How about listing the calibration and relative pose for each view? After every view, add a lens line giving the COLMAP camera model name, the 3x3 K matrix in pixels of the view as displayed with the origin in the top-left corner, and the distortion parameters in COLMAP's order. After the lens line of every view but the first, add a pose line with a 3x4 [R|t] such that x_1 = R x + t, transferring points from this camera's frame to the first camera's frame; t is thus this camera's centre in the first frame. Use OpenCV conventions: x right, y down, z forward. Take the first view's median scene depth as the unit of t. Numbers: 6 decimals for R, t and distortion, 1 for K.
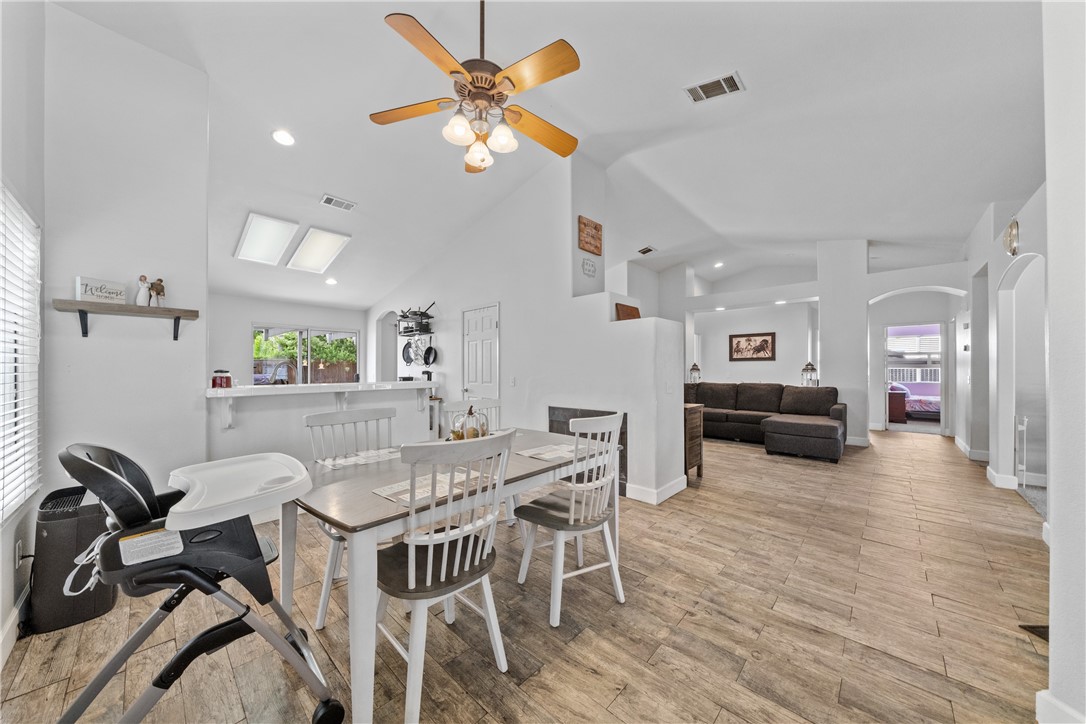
lens RADIAL K [[369.8, 0, 538.5], [0, 369.8, 367.8], [0, 0, 1]] dist [-0.001379, -0.000151]
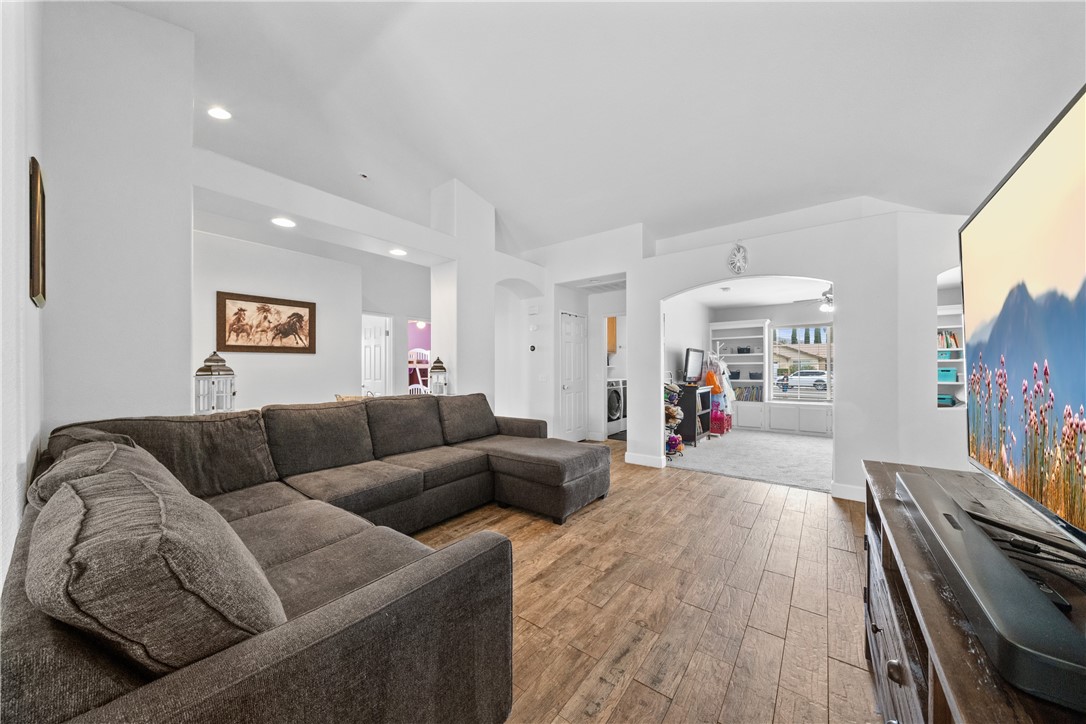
lens RADIAL K [[369.8, 0, 538.5], [0, 369.8, 367.8], [0, 0, 1]] dist [-0.001379, -0.000151]
pose [[-0.095050, 0.000062, 0.995472, 0.051291], [0.001302, 0.999999, 0.000062, 0.002221], [-0.995472, 0.001302, -0.095050, 0.711333]]
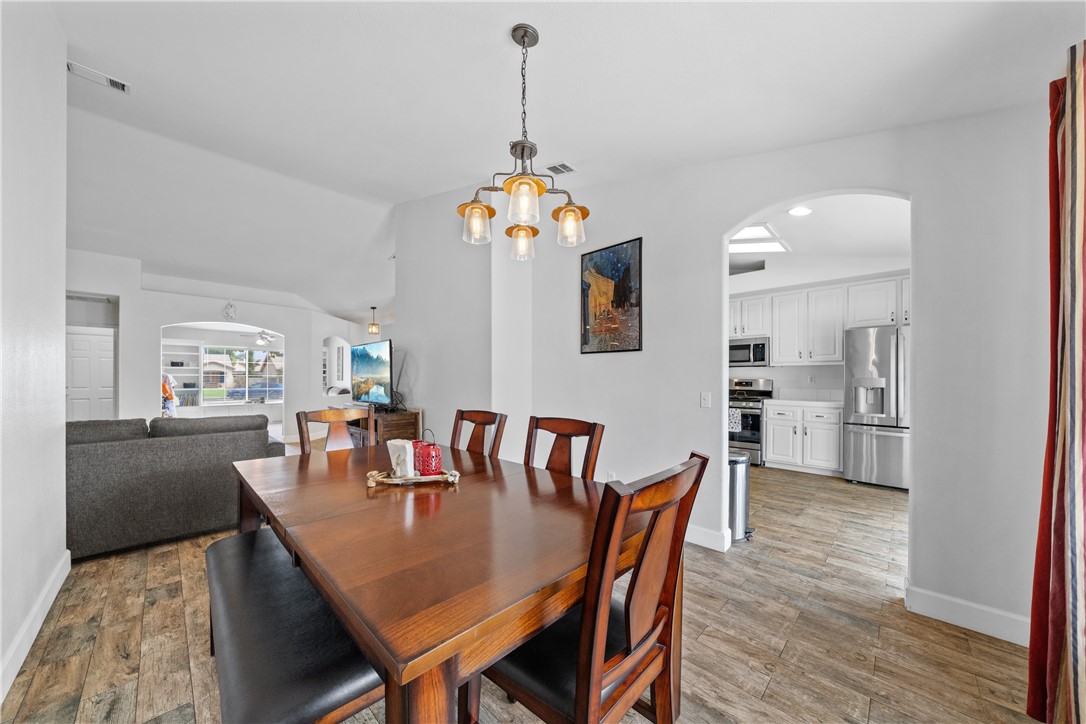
lens RADIAL K [[376.2, 0, 539.8], [0, 376.2, 377.1], [0, 0, 1]] dist [0.000486, -0.000027]
pose [[-0.999739, -0.001778, 0.022768, -0.172561], [-0.001880, 0.999988, -0.004466, 0.001159], [-0.022760, -0.004508, -0.999731, 1.199555]]
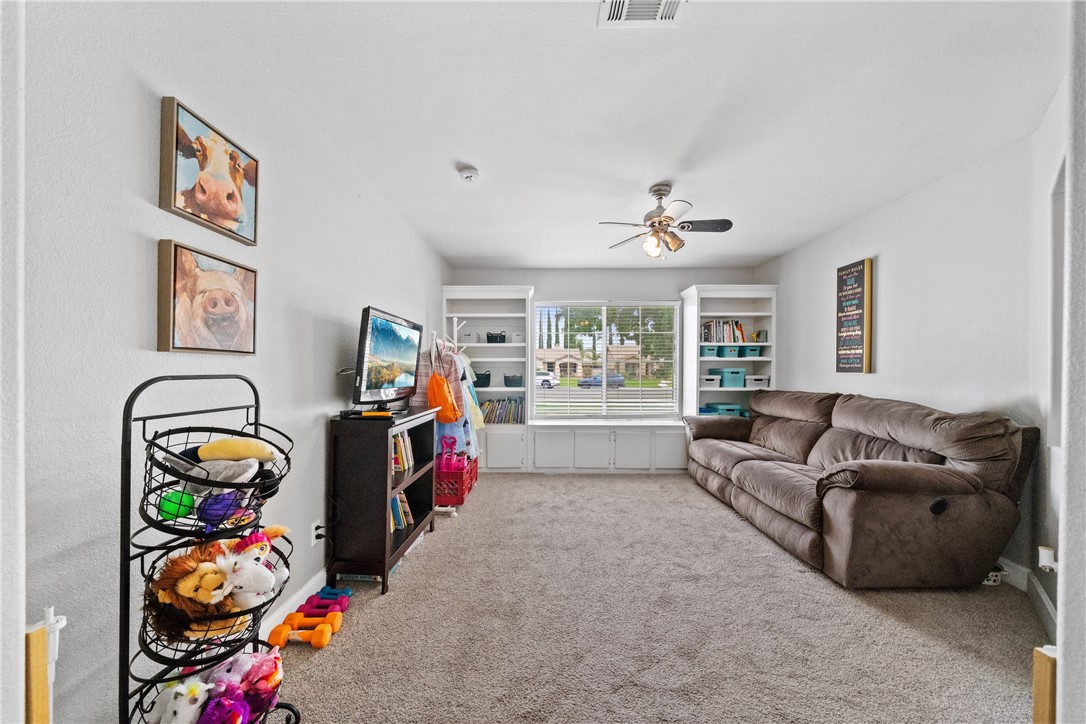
lens RADIAL K [[369.8, 0, 538.5], [0, 369.8, 367.8], [0, 0, 1]] dist [-0.001379, -0.000151]
pose [[-0.678411, -0.000708, 0.734682, 0.475139], [-0.004224, 0.999987, -0.002937, 0.005048], [-0.734670, -0.005096, -0.678405, 0.439589]]
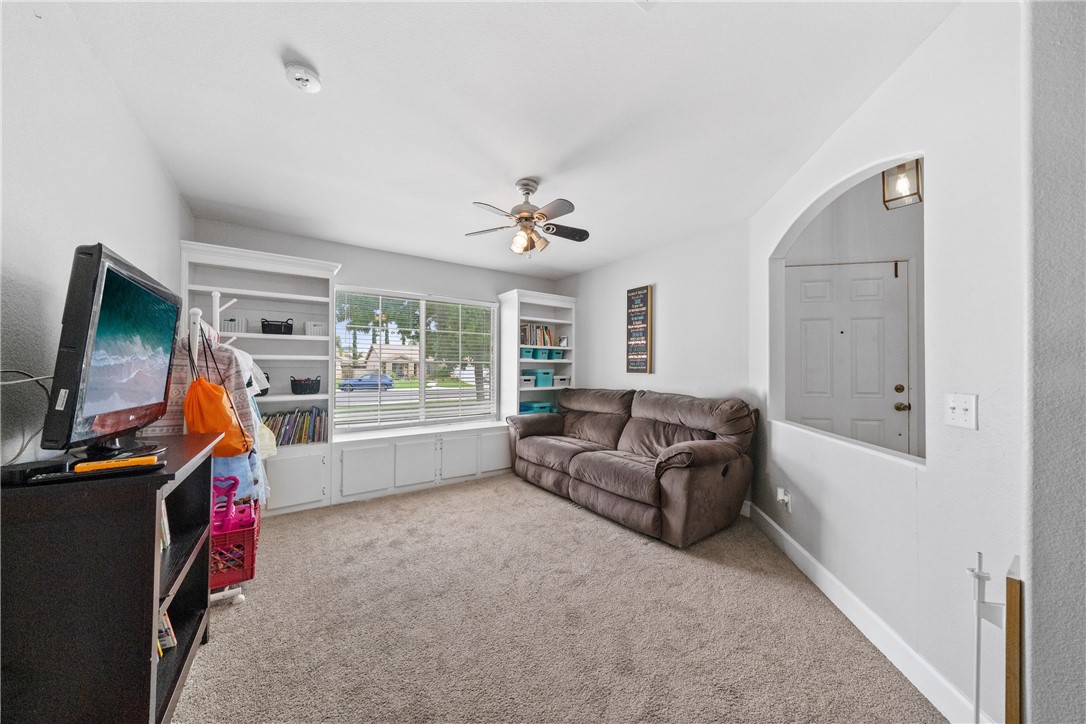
lens RADIAL K [[366.7, 0, 536.8], [0, 366.7, 365.7], [0, 0, 1]] dist [-0.001749, -0.000130]
pose [[-0.978926, -0.001728, 0.204209, 0.568485], [-0.004240, 0.999921, -0.011864, 0.004092], [-0.204172, -0.012479, -0.978855, 0.441938]]
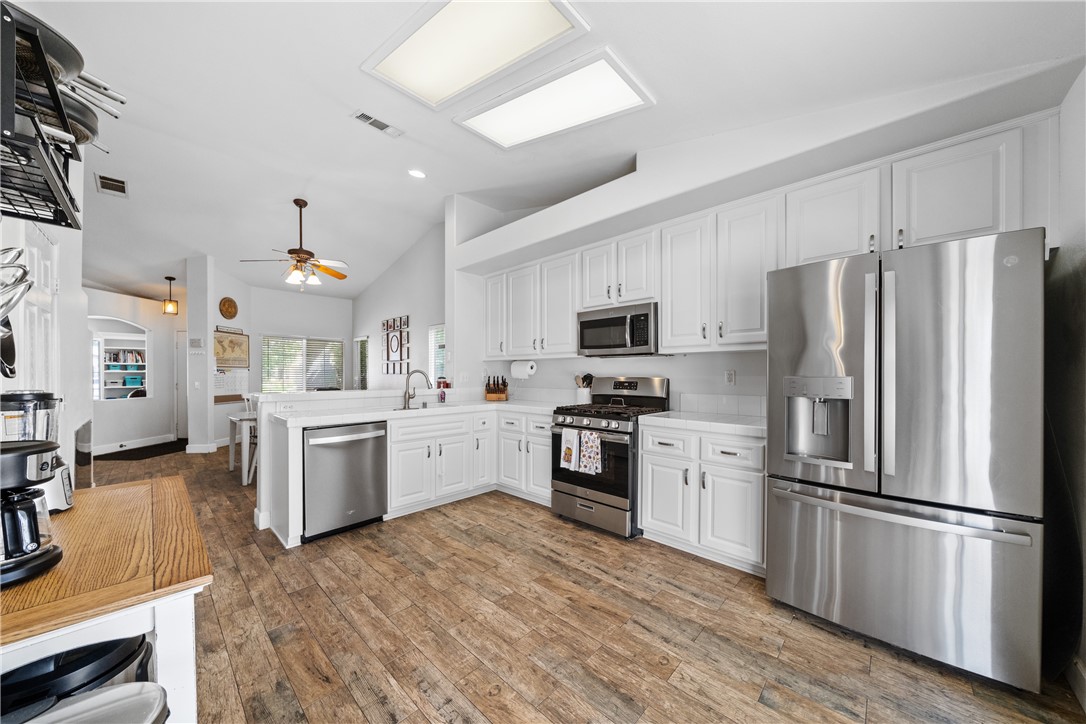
lens RADIAL K [[375.3, 0, 538.3], [0, 375.3, 374.2], [0, 0, 1]] dist [-0.001622, -0.000101]
pose [[-0.999836, -0.000330, 0.018128, -0.459288], [-0.000348, 0.999999, -0.000993, -0.002038], [-0.018128, -0.000999, -0.999835, 0.890230]]
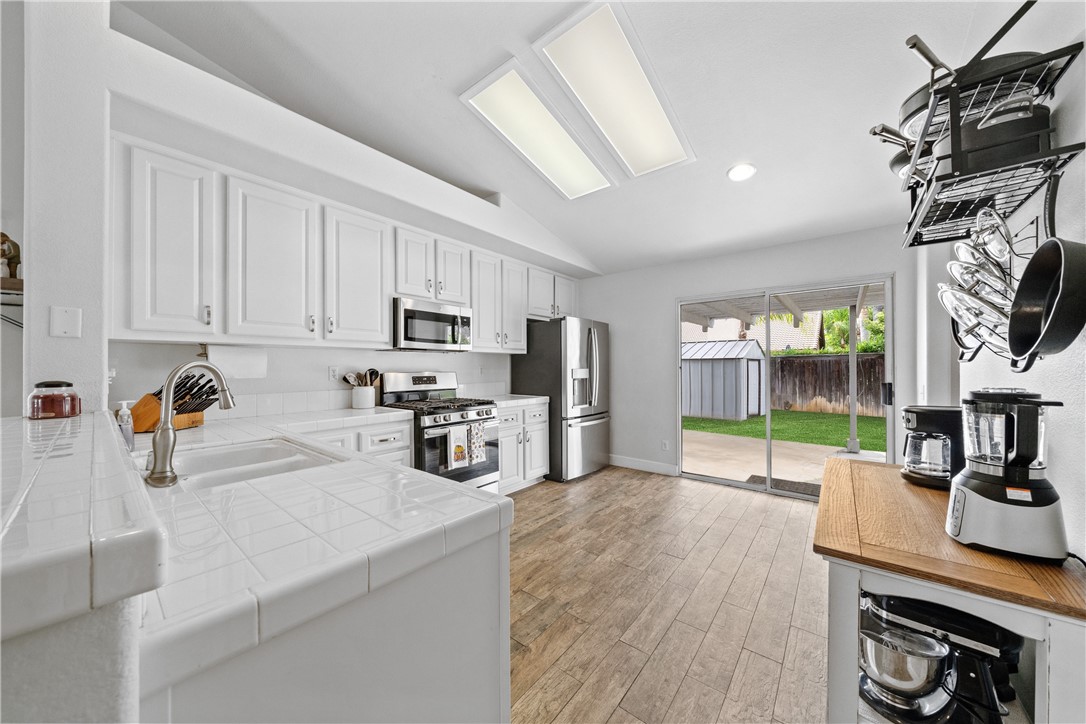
lens RADIAL K [[370.7, 0, 541.3], [0, 370.7, 361.9], [0, 0, 1]] dist [-0.000048, -0.000146]
pose [[0.067914, -0.015760, -0.997567, -0.117247], [0.009834, 0.999837, -0.015126, -0.003135], [0.997643, -0.008783, 0.068058, 0.566690]]
